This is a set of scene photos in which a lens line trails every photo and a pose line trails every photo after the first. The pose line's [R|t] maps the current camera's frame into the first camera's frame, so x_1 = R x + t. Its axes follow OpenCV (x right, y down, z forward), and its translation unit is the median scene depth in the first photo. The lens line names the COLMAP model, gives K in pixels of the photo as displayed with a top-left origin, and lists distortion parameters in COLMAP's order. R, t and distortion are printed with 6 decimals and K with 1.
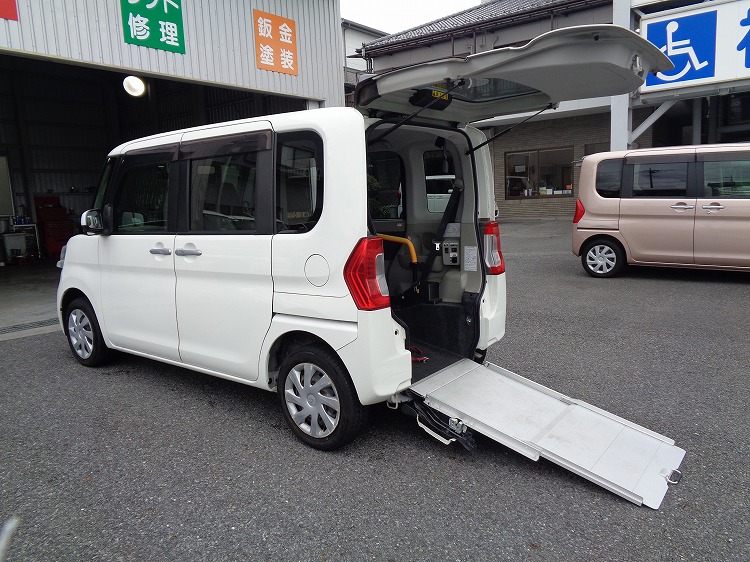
lens RADIAL K [[561.0, 0, 371.4], [0, 561.0, 275.9], [0, 0, 1]] dist [0.000219, 0.004780]
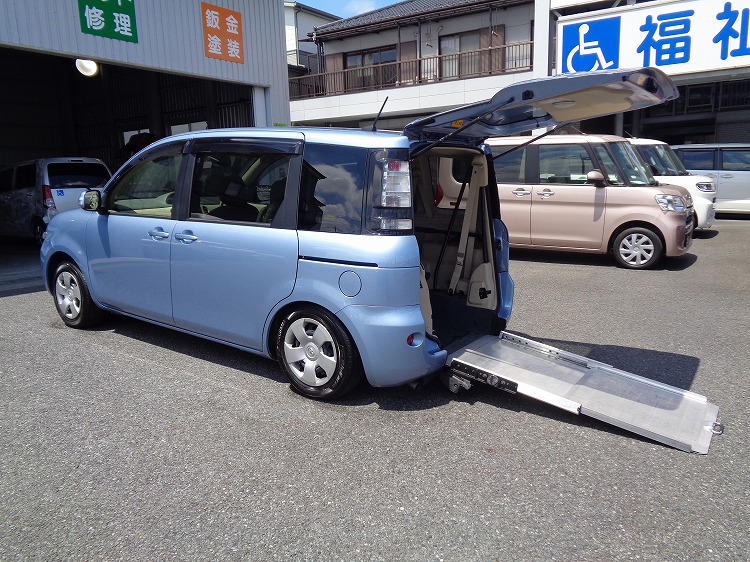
lens RADIAL K [[561.0, 0, 372.6], [0, 561.0, 279.0], [0, 0, 1]] dist [0.000219, 0.004780]
pose [[0.997200, 0.001203, 0.074772, 0.038769], [-0.003931, 0.999331, 0.036354, 0.021172], [-0.074678, -0.036547, 0.996538, -0.127008]]
